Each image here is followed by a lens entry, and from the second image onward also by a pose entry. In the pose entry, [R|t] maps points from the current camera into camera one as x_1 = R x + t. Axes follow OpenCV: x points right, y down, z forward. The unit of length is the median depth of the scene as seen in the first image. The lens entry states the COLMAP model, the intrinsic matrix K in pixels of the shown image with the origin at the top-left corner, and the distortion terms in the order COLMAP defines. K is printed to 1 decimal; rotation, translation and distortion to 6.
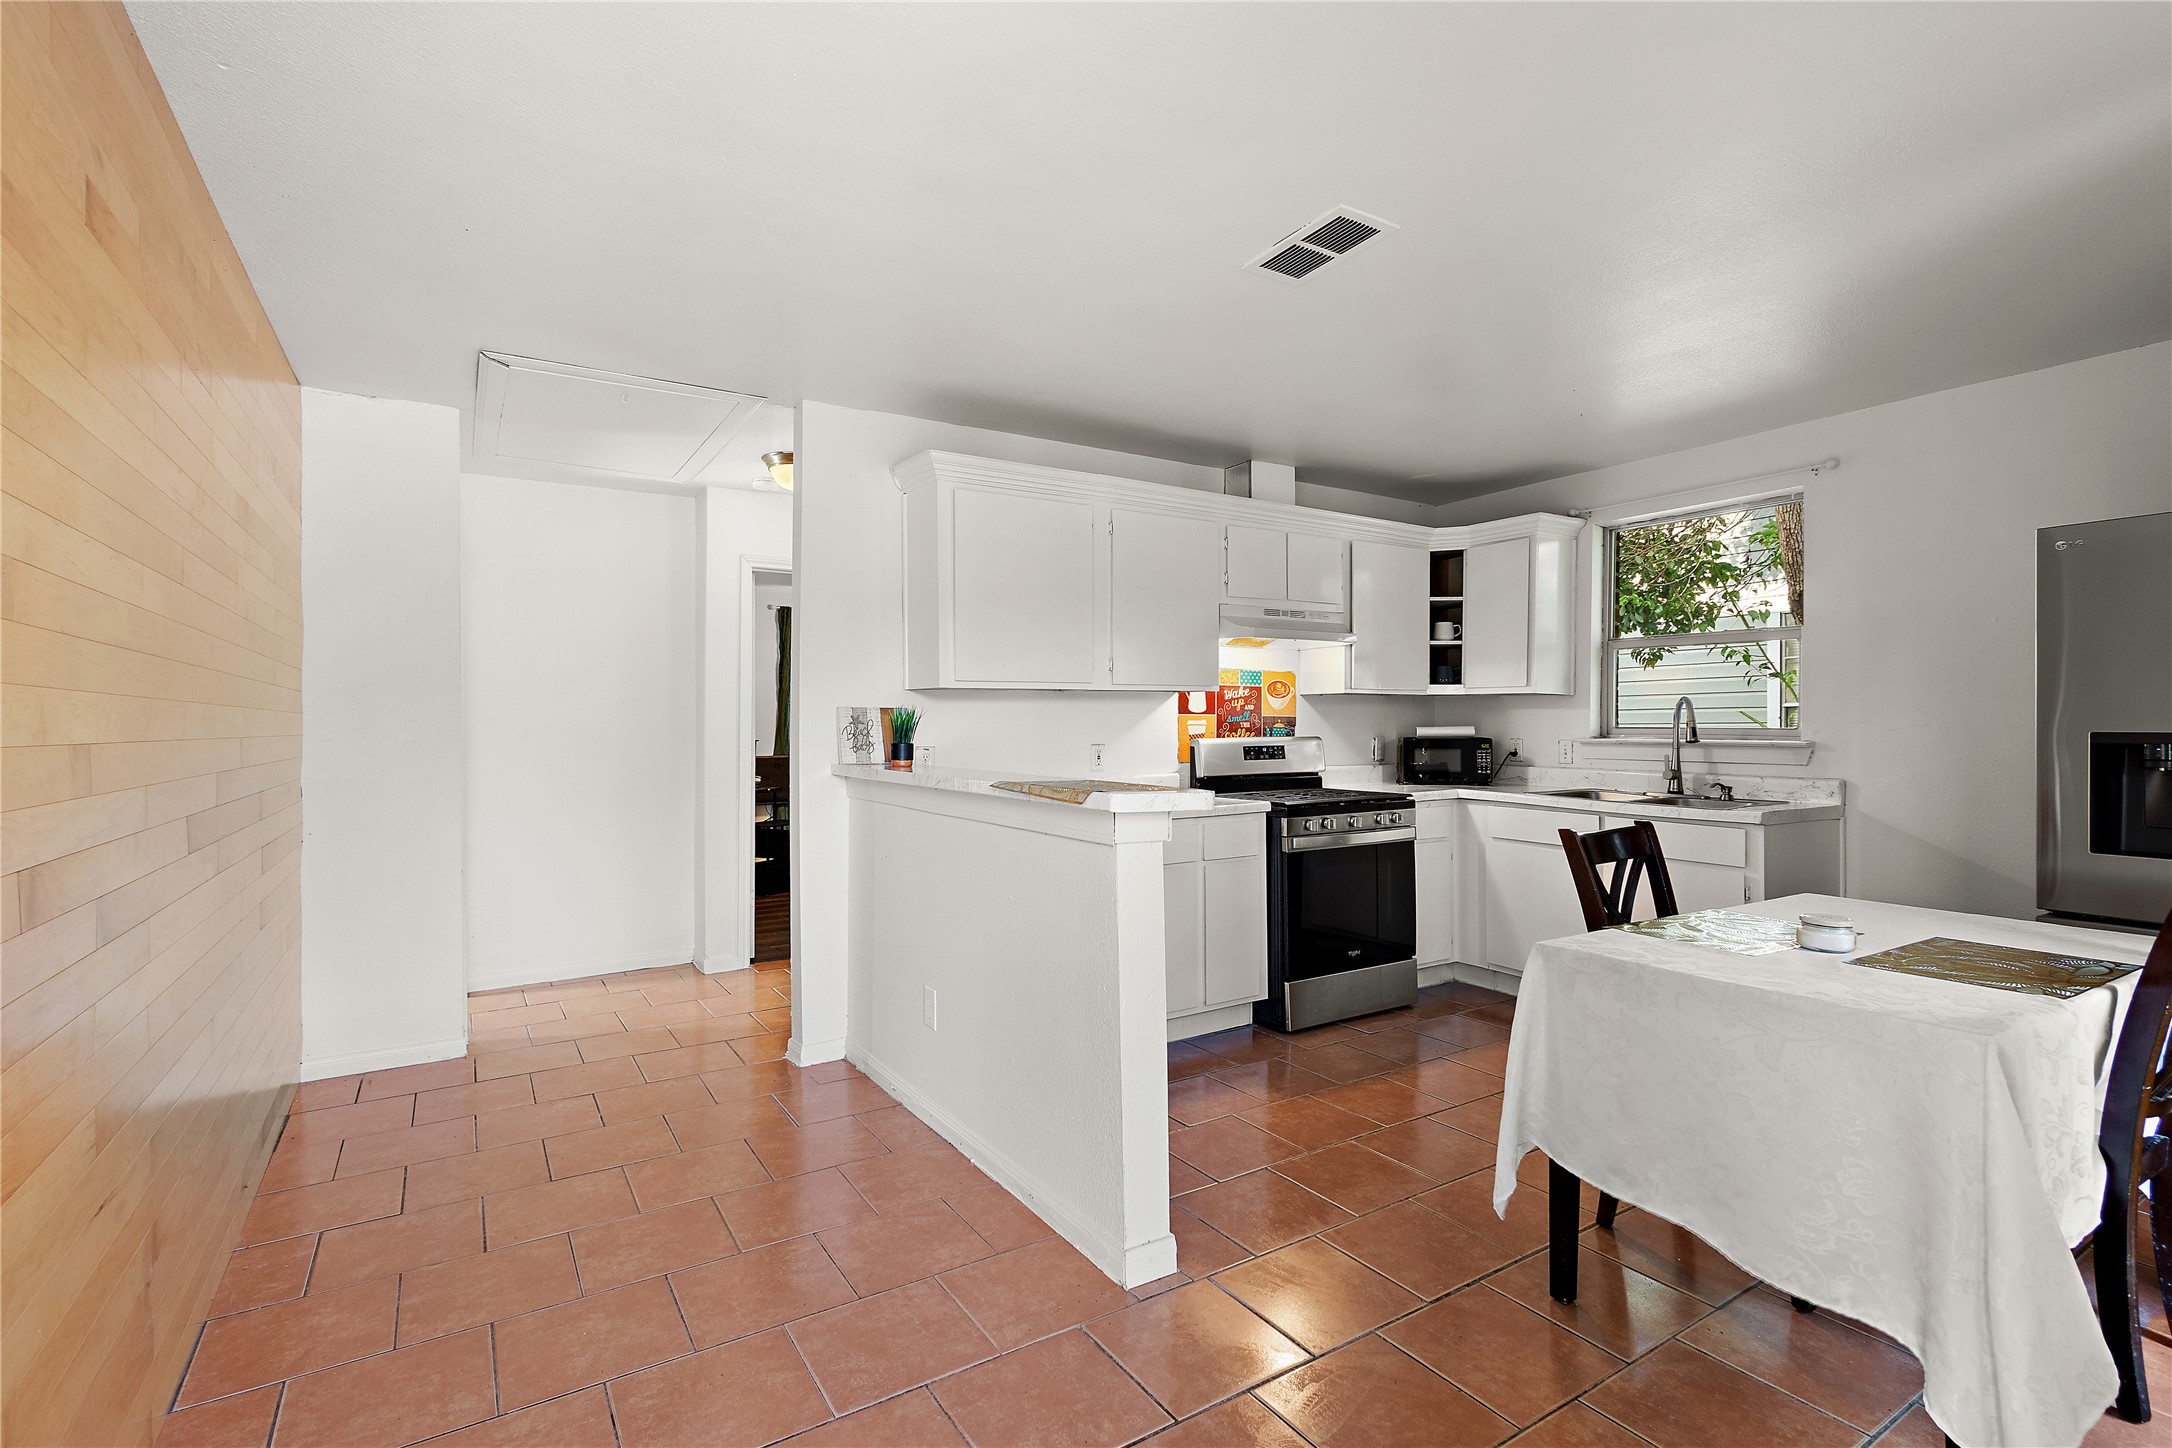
lens RADIAL K [[1013.8, 0, 1085.4], [0, 1013.8, 723.5], [0, 0, 1]] dist [0.004574, 0.000514]
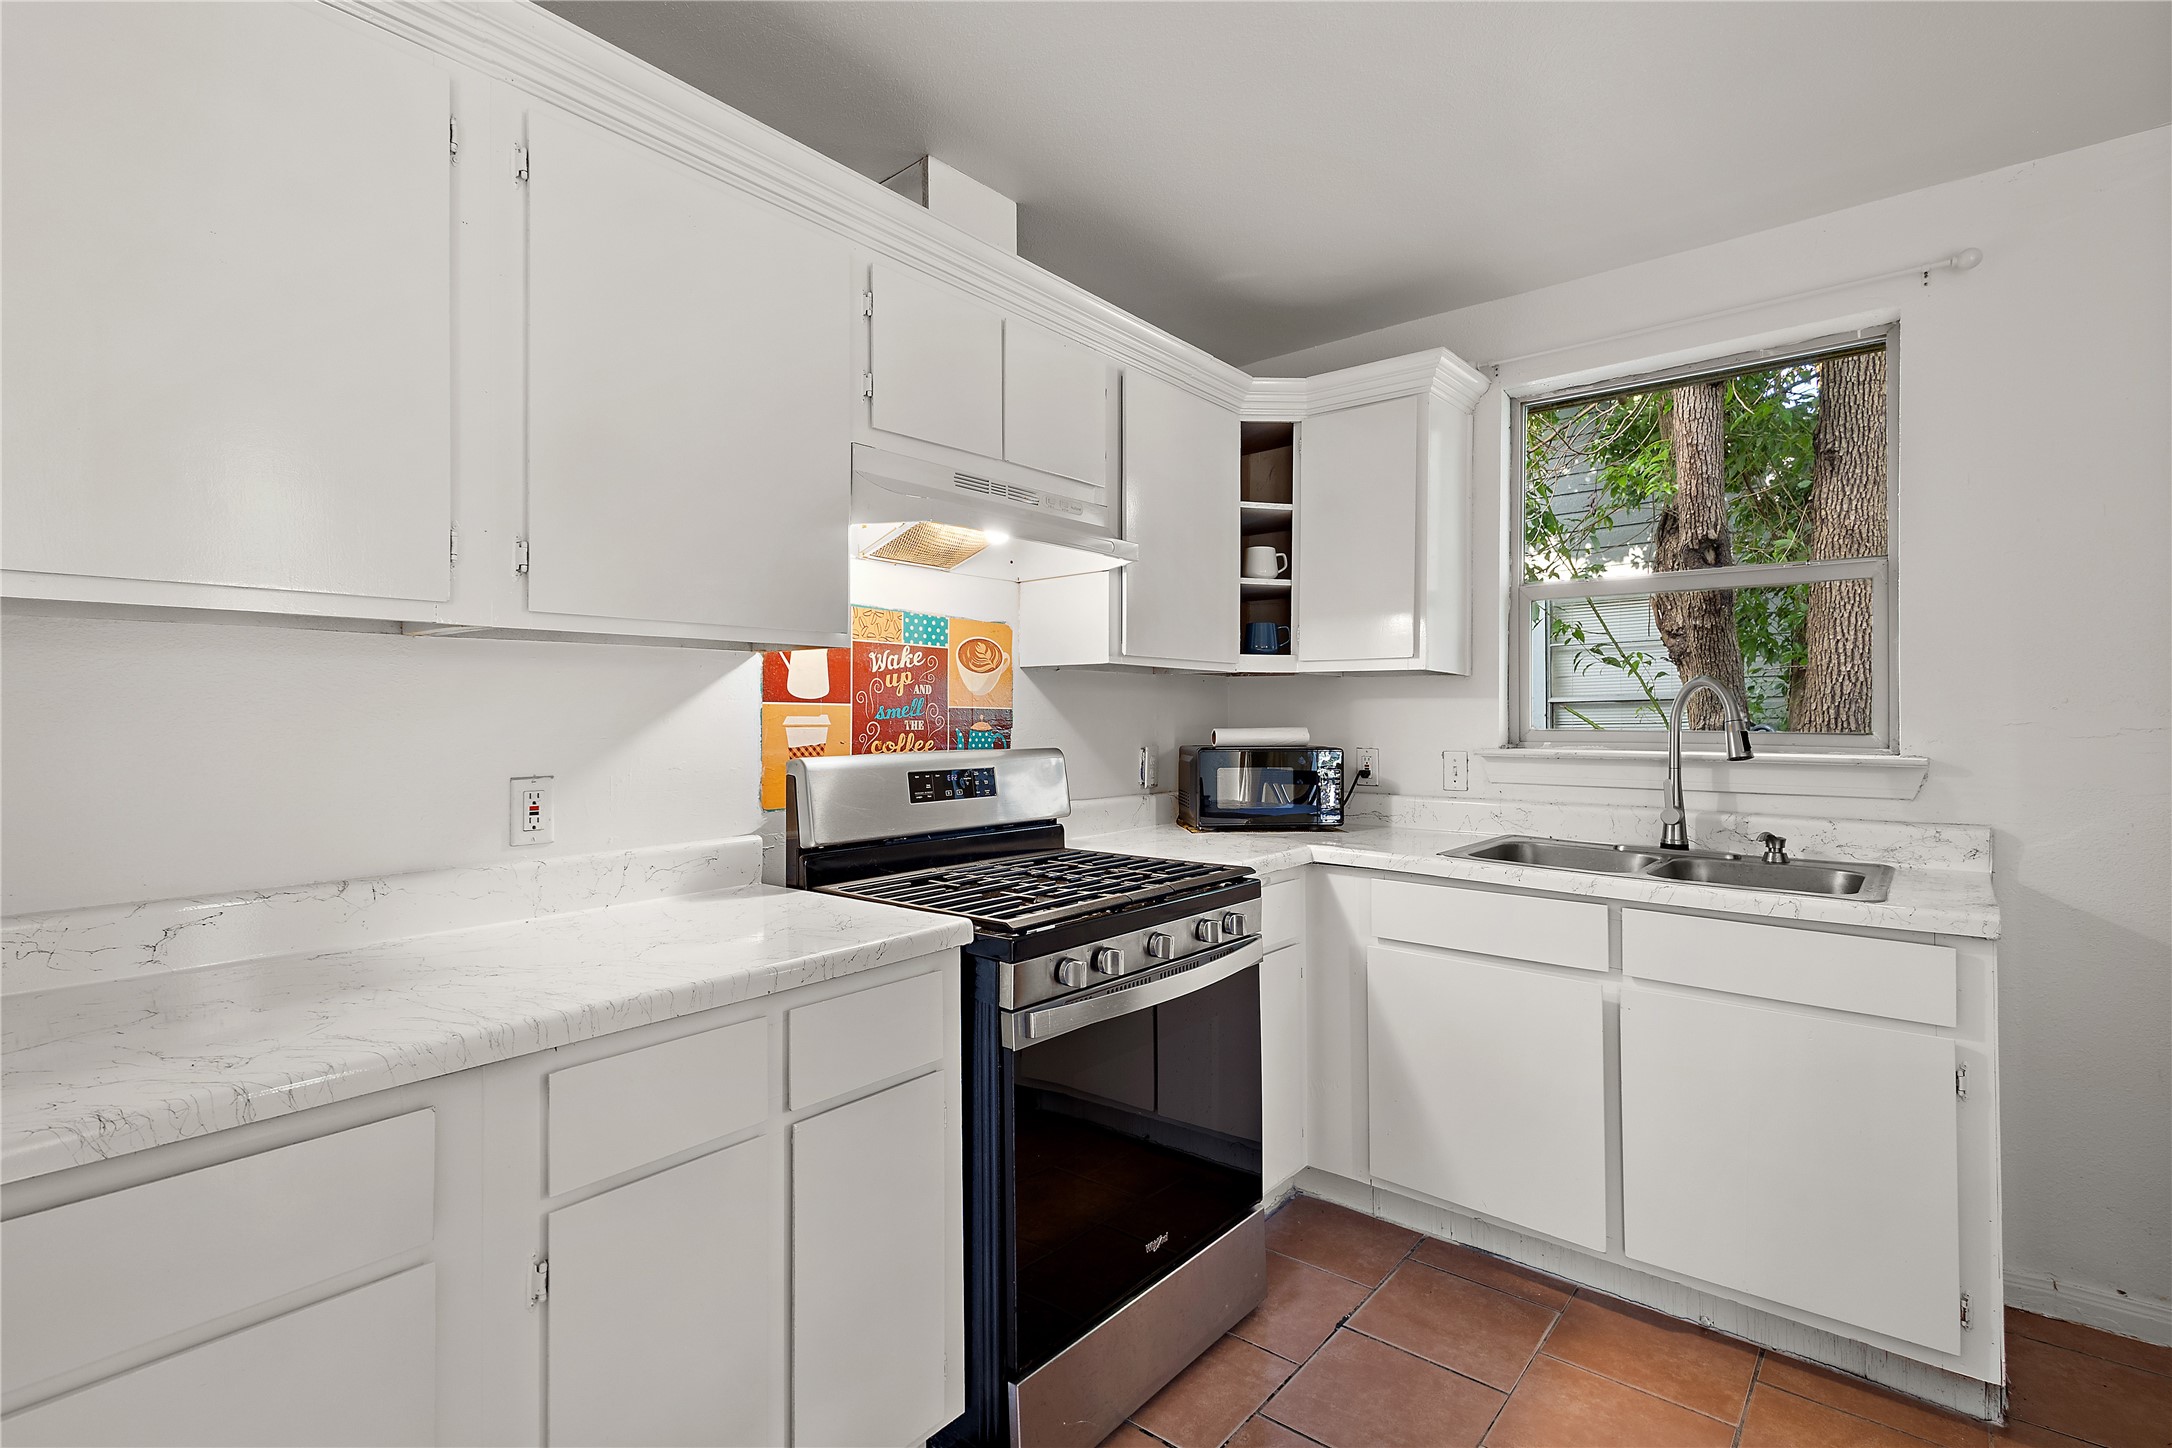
lens RADIAL K [[1013.8, 0, 1086.8], [0, 1013.8, 718.7], [0, 0, 1]] dist [0.004574, 0.000514]
pose [[0.950591, 0.002975, 0.310432, 0.087267], [-0.002568, 0.999995, -0.001719, -0.001353], [-0.310436, 0.000836, 0.950594, 0.522754]]
